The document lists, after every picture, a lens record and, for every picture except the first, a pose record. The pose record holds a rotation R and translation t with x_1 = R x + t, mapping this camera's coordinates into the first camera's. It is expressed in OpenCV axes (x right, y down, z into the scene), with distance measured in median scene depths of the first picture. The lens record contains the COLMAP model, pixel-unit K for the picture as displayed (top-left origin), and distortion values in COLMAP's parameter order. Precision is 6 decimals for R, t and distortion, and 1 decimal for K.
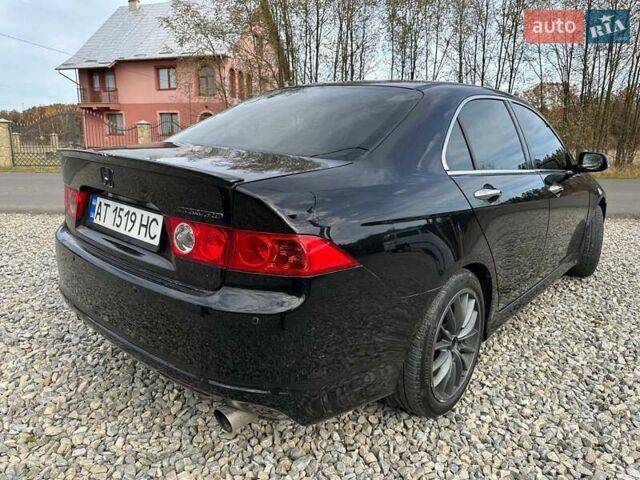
lens RADIAL K [[471.4, 0, 319.3], [0, 471.4, 241.8], [0, 0, 1]] dist [-0.002388, -0.006341]
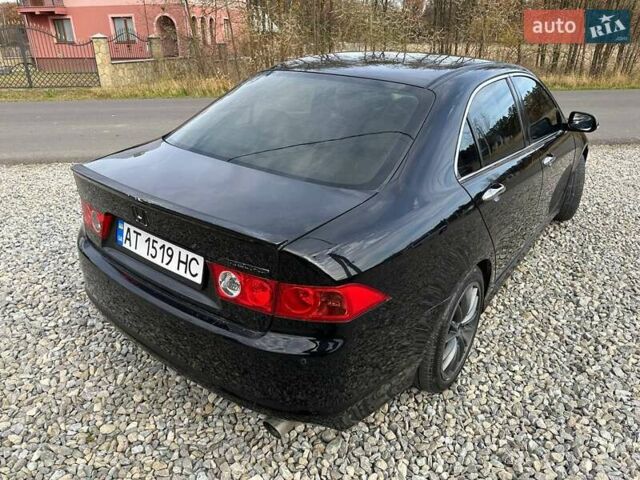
lens RADIAL K [[471.4, 0, 319.3], [0, 471.4, 241.8], [0, 0, 1]] dist [-0.002388, -0.006341]
pose [[0.997355, -0.044112, 0.057774, -0.105508], [0.031317, 0.978023, 0.206132, -0.239771], [-0.065598, -0.203778, 0.976817, -0.034074]]
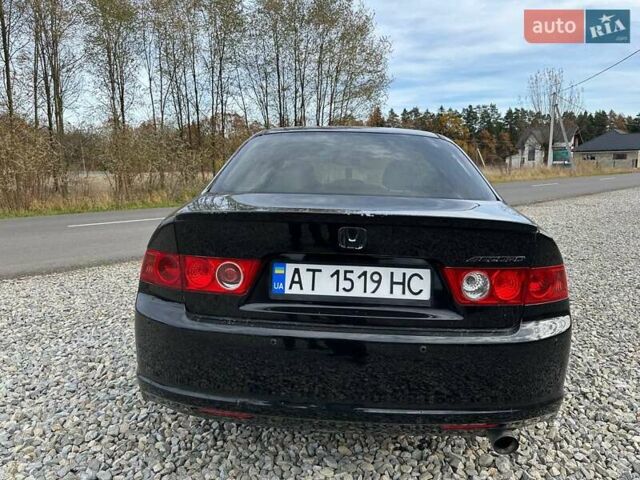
lens RADIAL K [[471.4, 0, 319.3], [0, 471.4, 241.8], [0, 0, 1]] dist [-0.002388, -0.006341]
pose [[0.827074, -0.126659, 0.547637, -0.853220], [0.158280, 0.987336, -0.010690, -0.111061], [-0.539348, 0.095521, 0.836647, 0.228543]]
